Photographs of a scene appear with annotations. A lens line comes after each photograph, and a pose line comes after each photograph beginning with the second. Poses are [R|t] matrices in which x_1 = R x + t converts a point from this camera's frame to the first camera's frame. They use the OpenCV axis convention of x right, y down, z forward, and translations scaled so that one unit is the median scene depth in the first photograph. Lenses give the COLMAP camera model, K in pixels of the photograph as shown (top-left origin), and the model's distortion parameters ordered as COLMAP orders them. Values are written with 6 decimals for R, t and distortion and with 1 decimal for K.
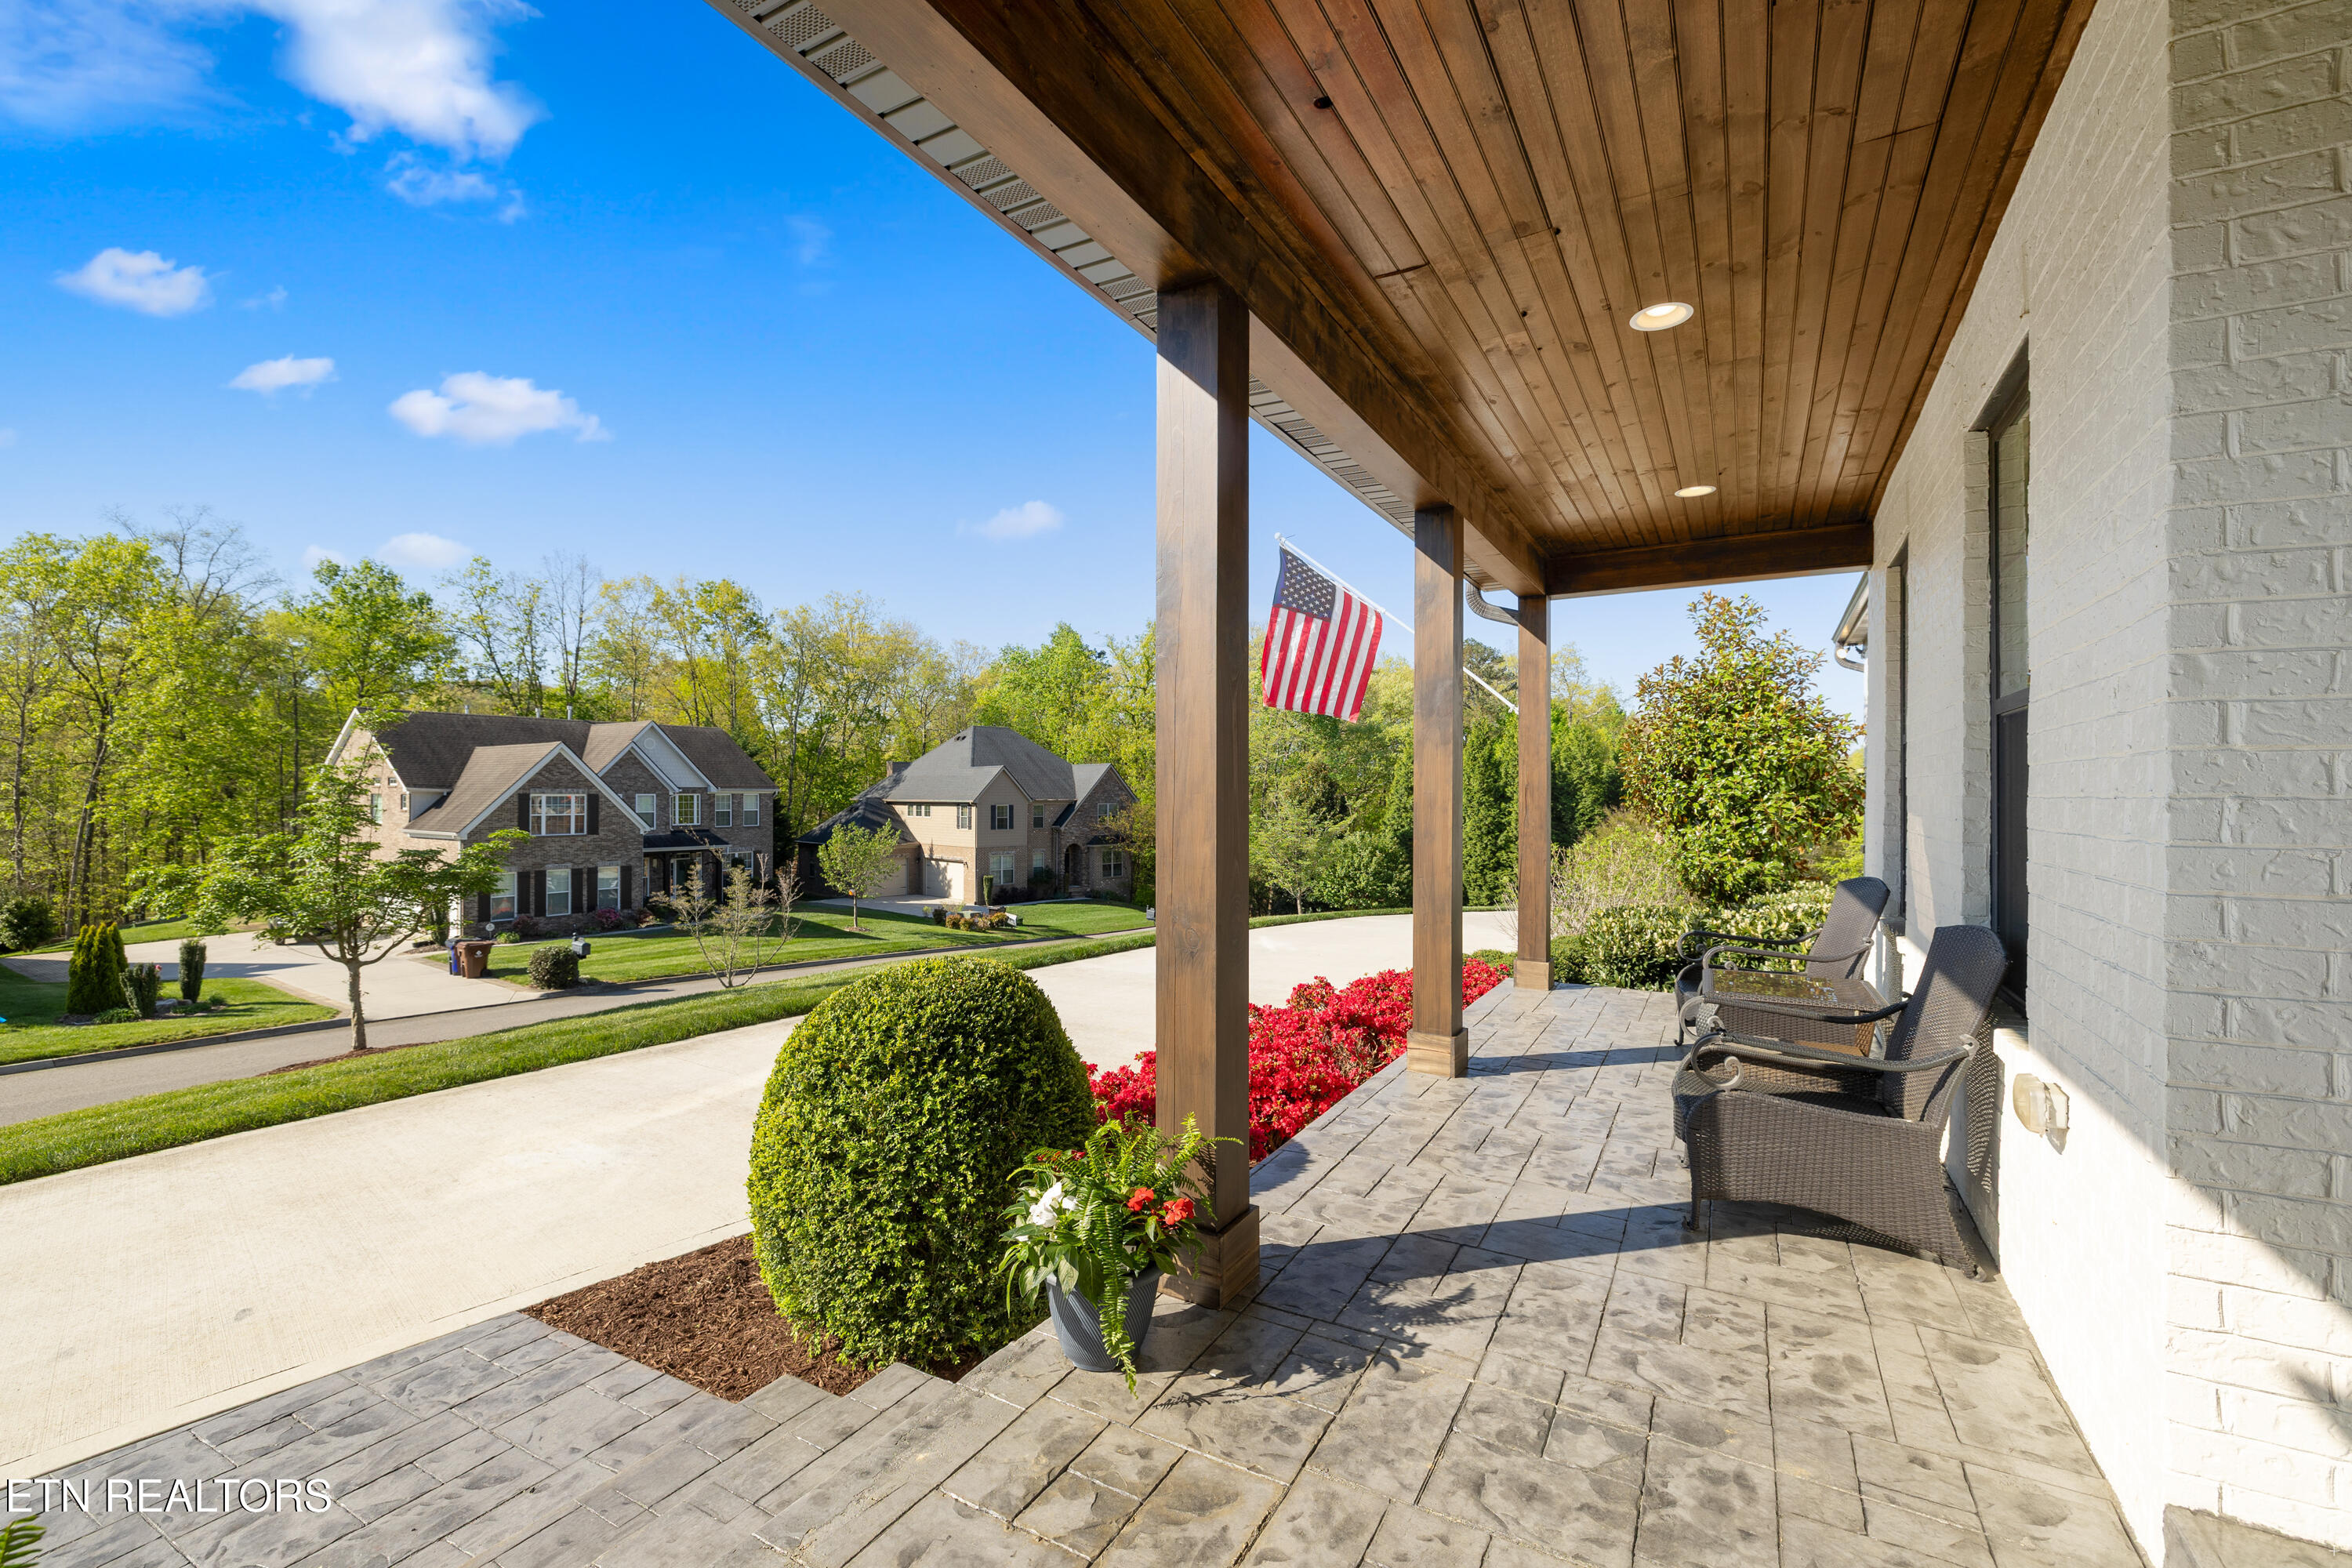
lens RADIAL K [[991.0, 0, 1172.7], [0, 991.0, 784.3], [0, 0, 1]] dist [0.001531, 0.000177]
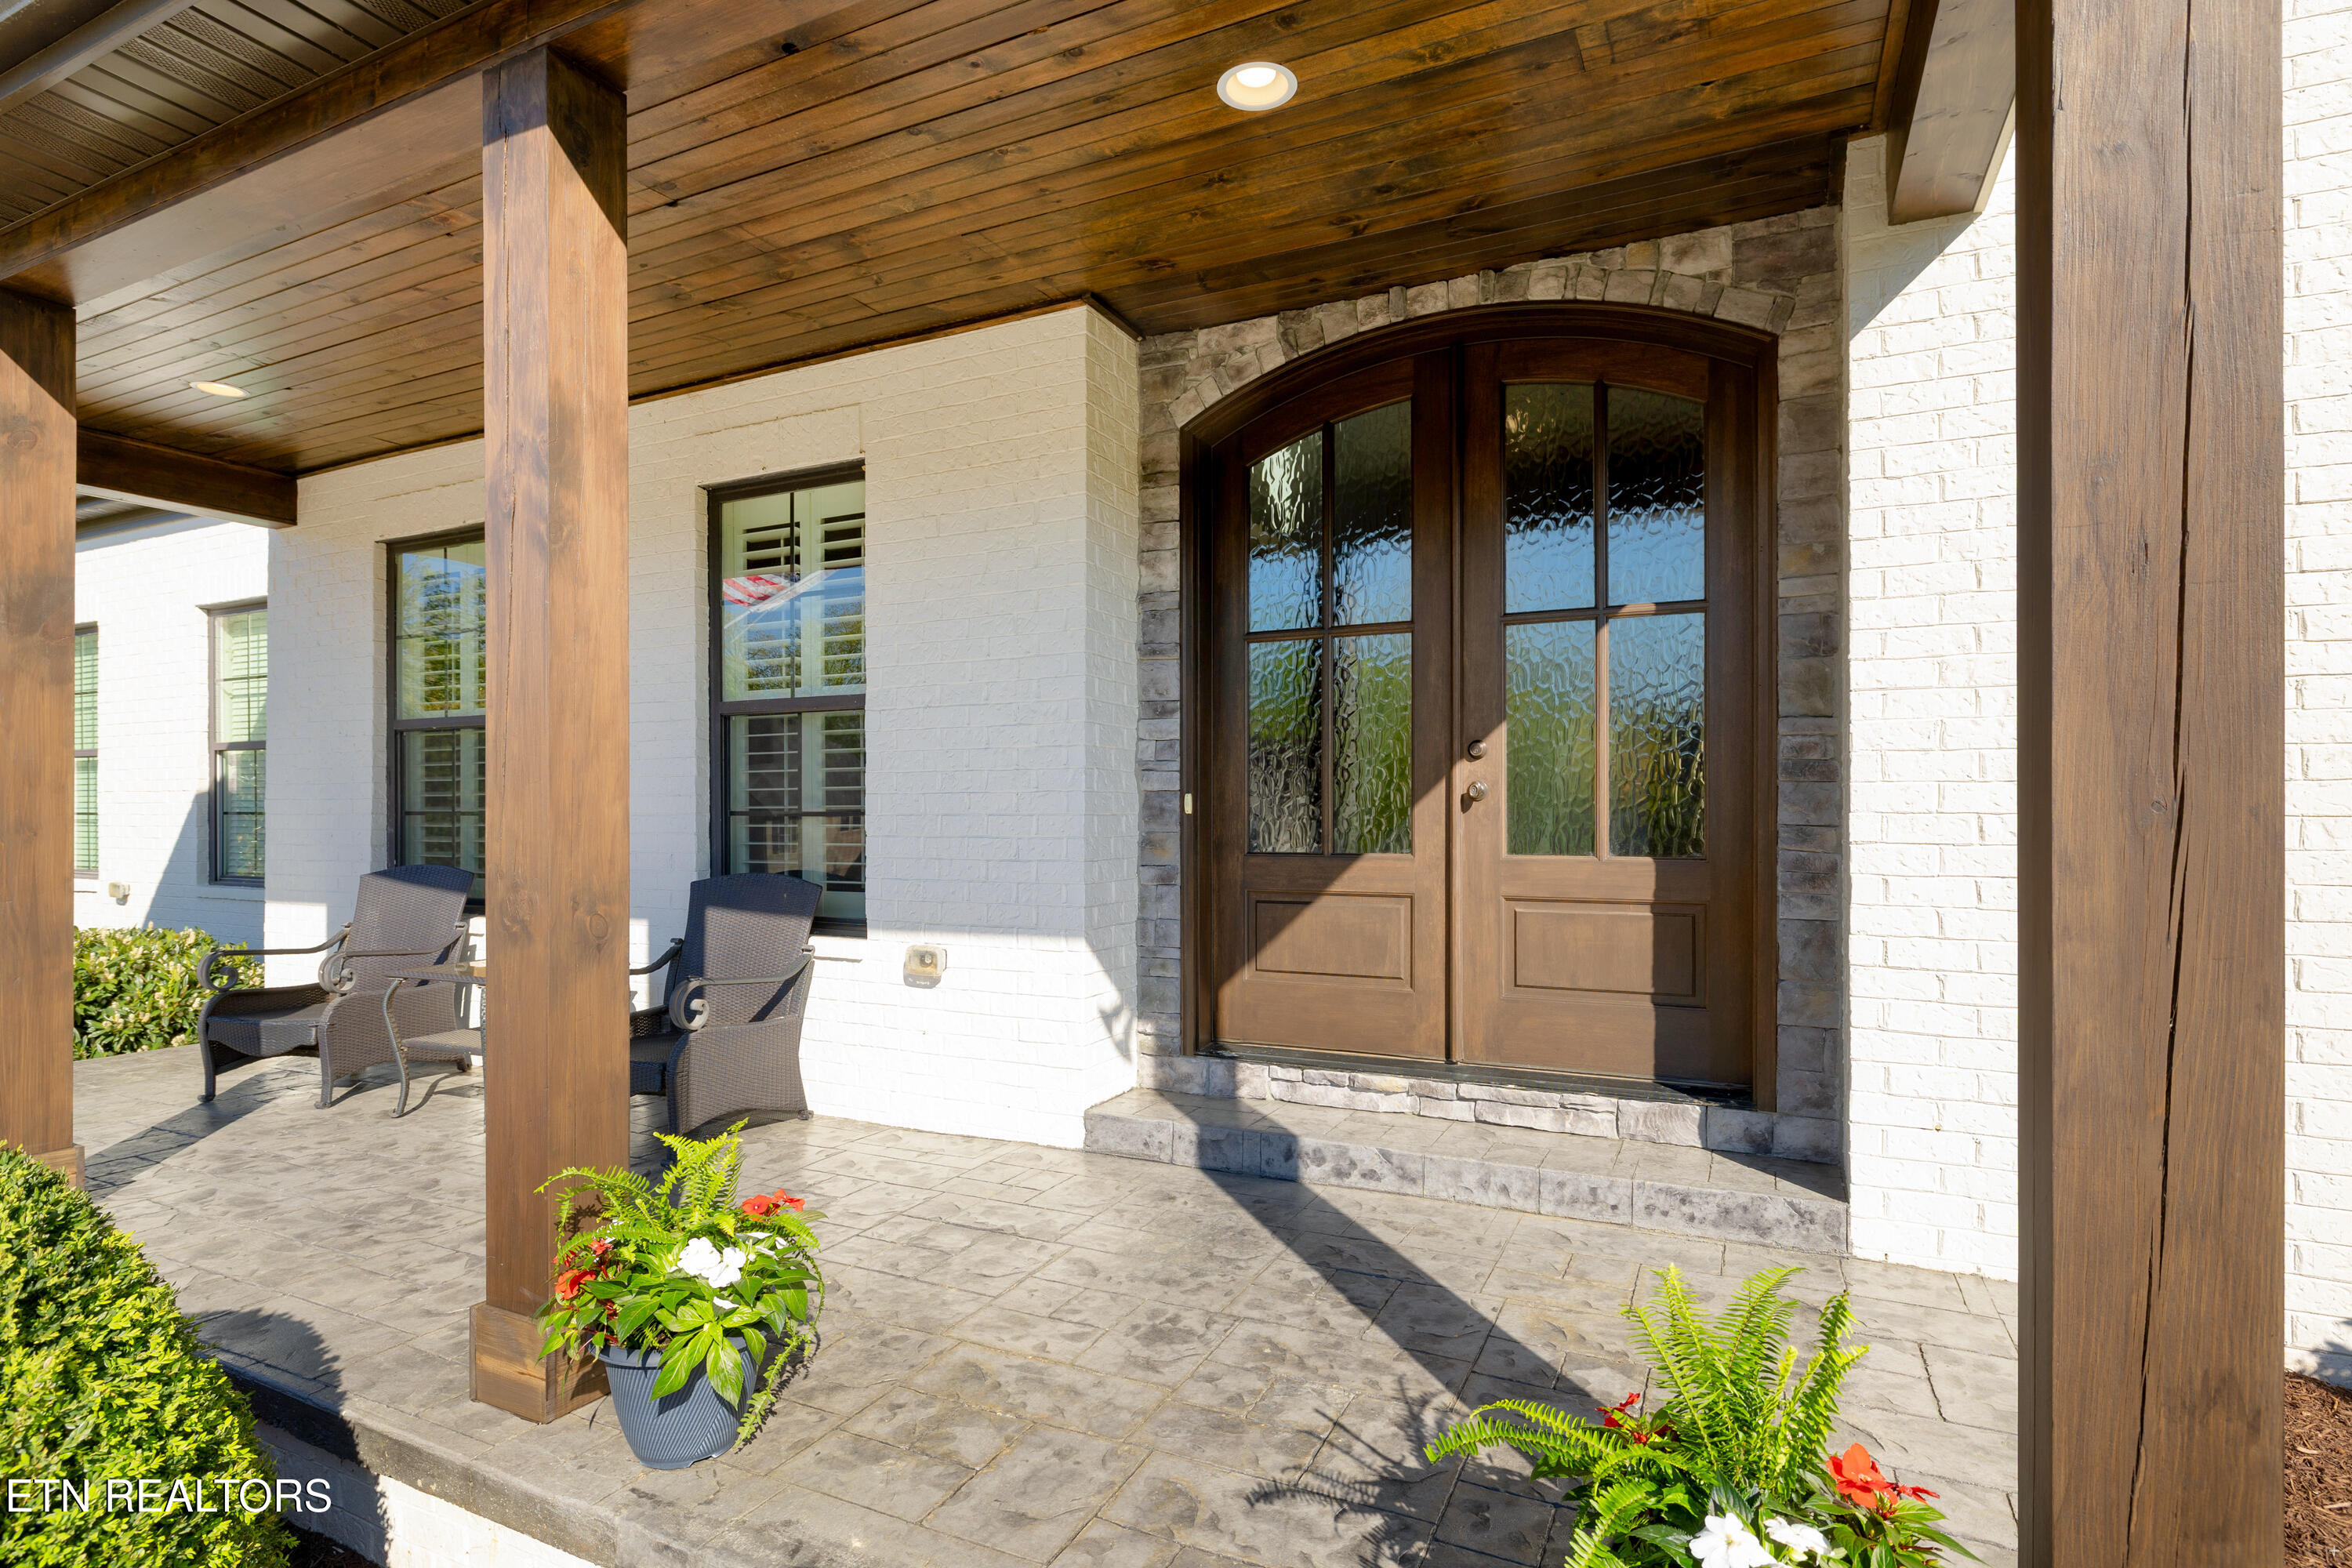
lens RADIAL K [[1252.6, 0, 1168.3], [0, 1252.6, 798.0], [0, 0, 1]] dist [-0.000644, -0.000246]
pose [[-0.047642, -0.003324, 0.998859, -0.974683], [-0.004546, 0.999985, 0.003111, 0.041272], [-0.998854, -0.004393, -0.047656, 0.583828]]
